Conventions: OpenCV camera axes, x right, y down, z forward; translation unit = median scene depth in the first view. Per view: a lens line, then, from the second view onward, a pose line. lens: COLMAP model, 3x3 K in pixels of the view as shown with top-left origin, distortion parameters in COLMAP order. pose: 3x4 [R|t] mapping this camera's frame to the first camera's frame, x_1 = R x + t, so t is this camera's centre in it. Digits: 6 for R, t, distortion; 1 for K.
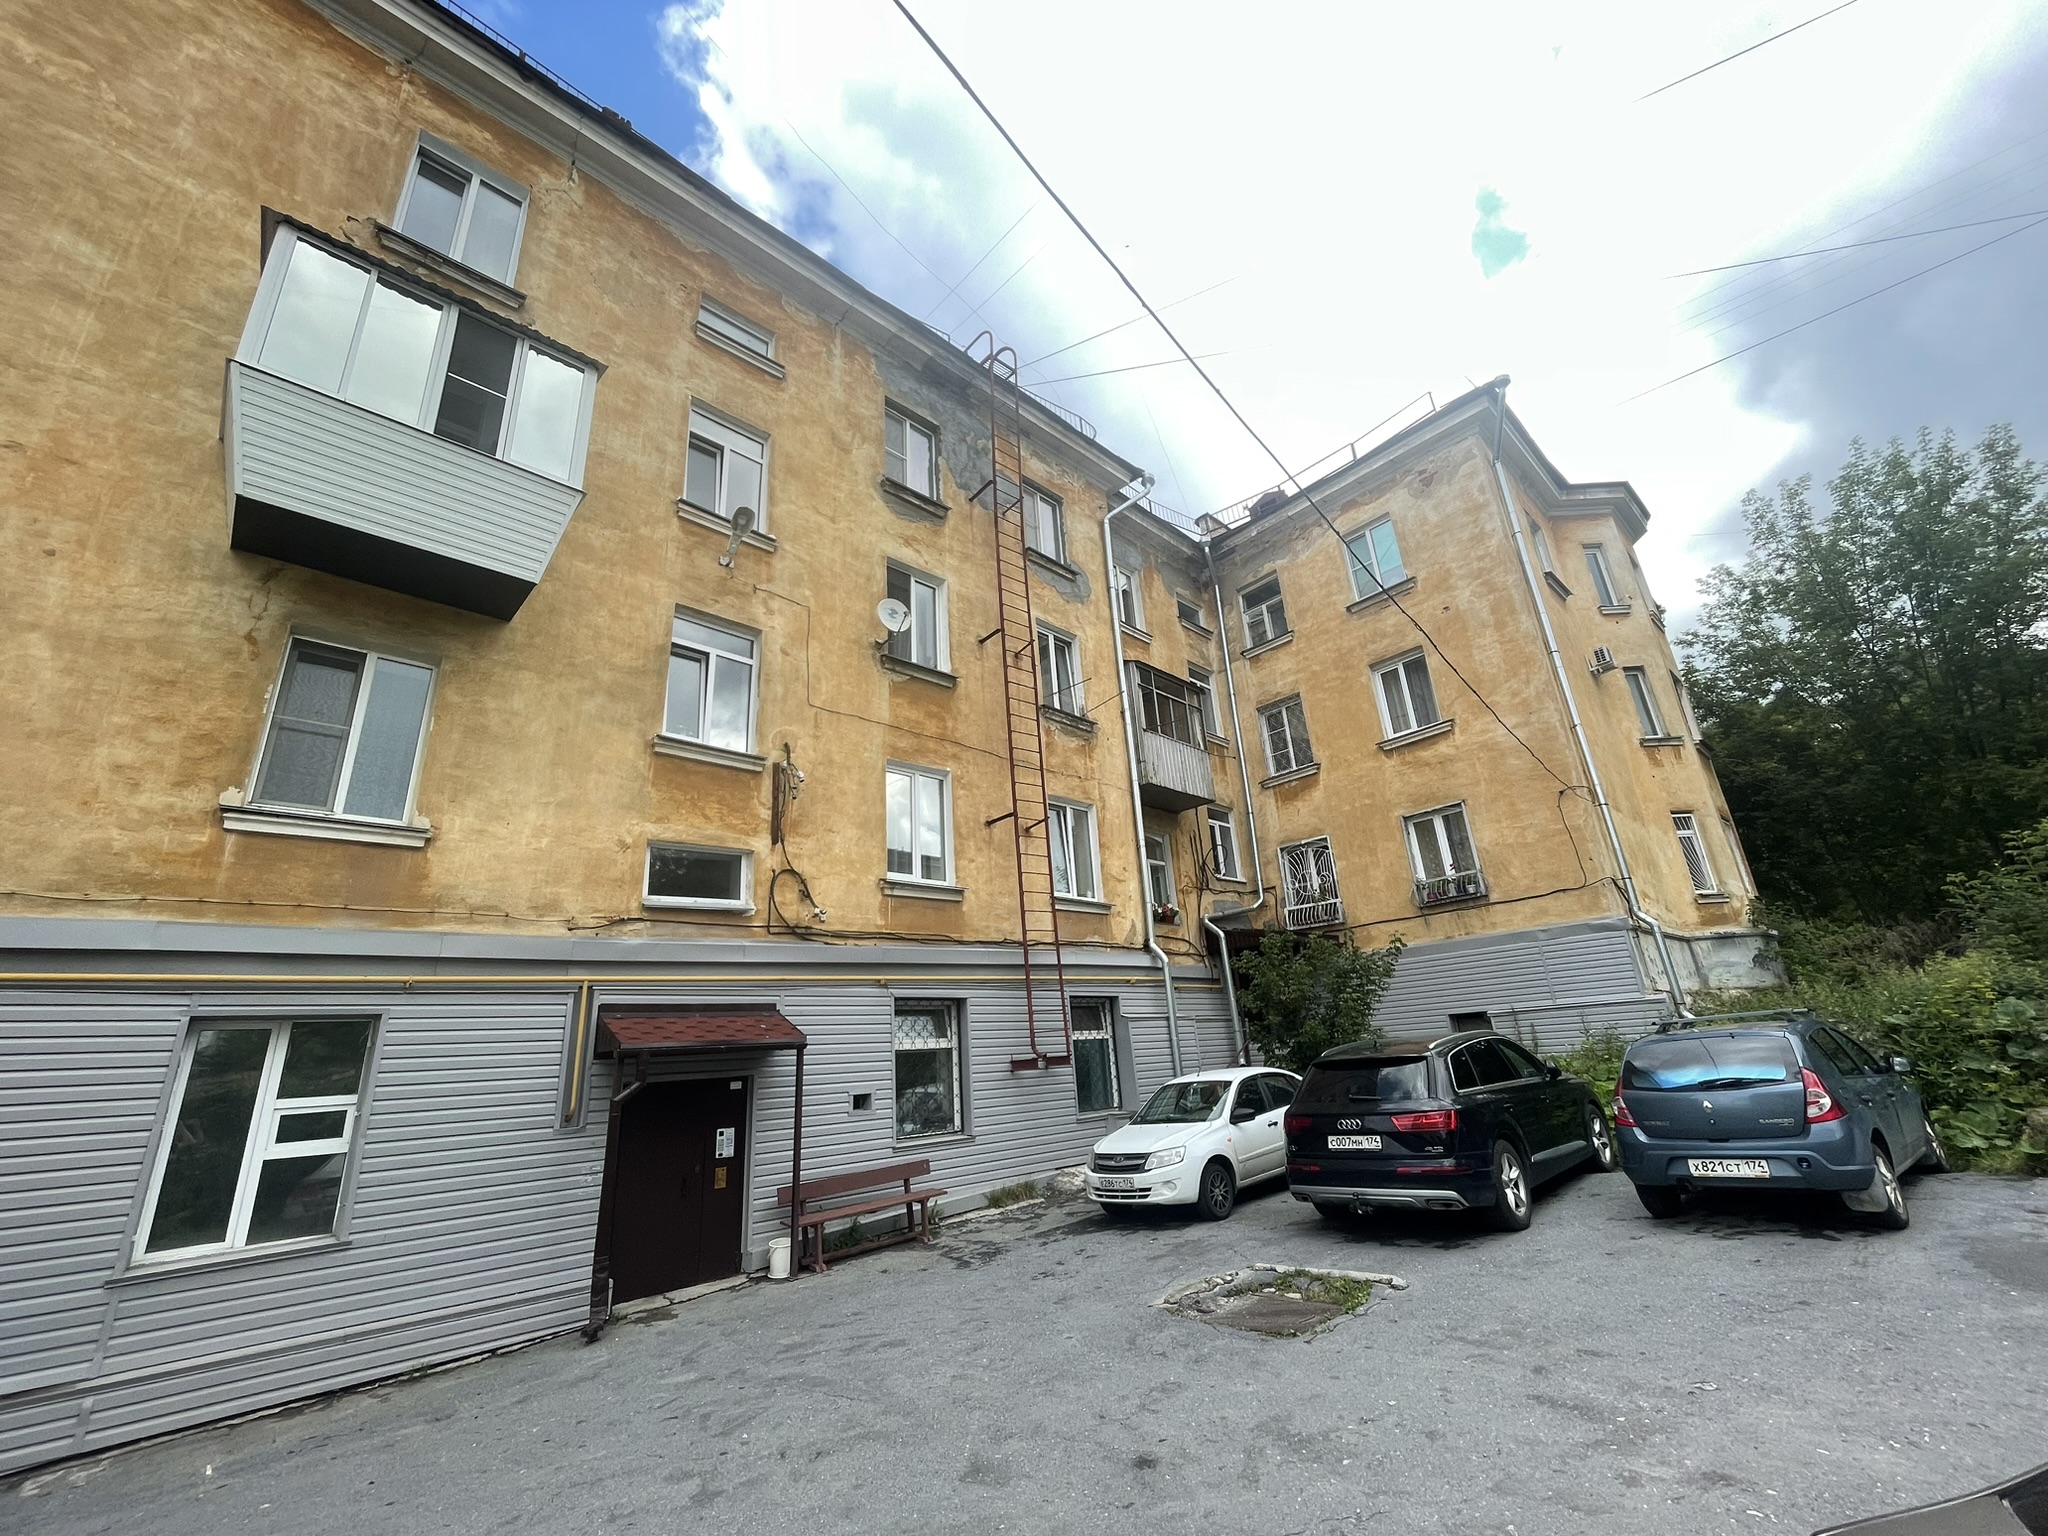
lens RADIAL K [[830.5, 0, 1031.7], [0, 830.5, 776.8], [0, 0, 1]] dist [-0.003346, -0.000863]
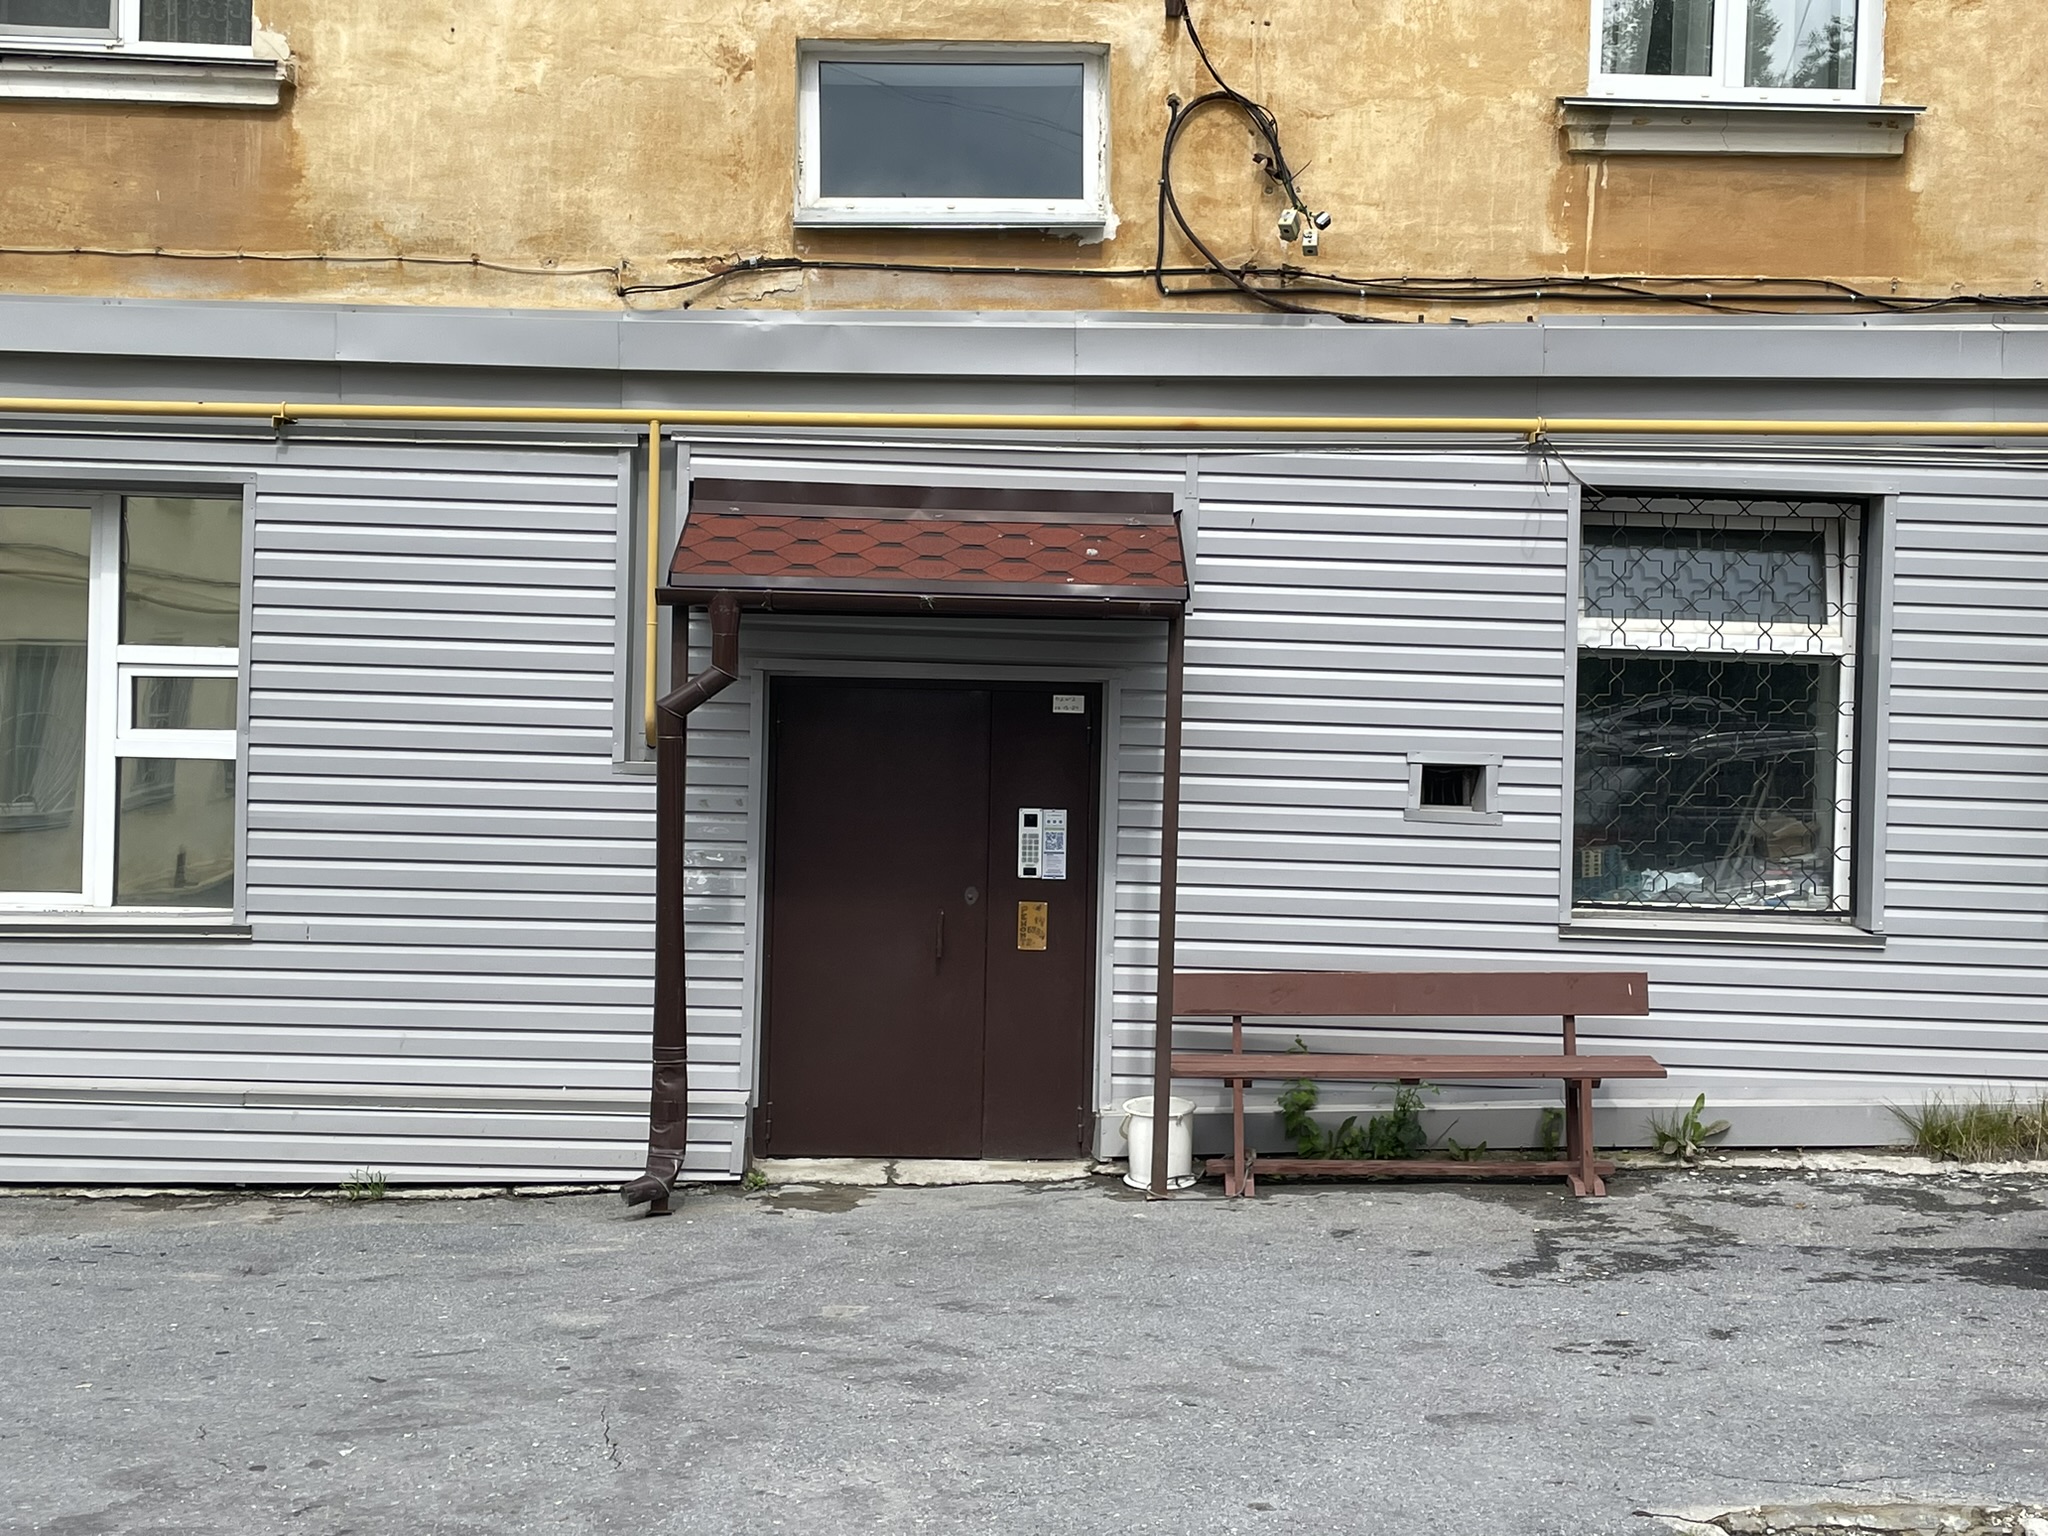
lens RADIAL K [[2372.6, 0, 1024.7], [0, 2372.6, 760.4], [0, 0, 1]] dist [0.059175, 0.000000]
pose [[0.740679, 0.097576, -0.664735, 0.346152], [0.145982, 0.942387, 0.300992, 0.075764], [0.655807, -0.319978, 0.683762, 0.262595]]
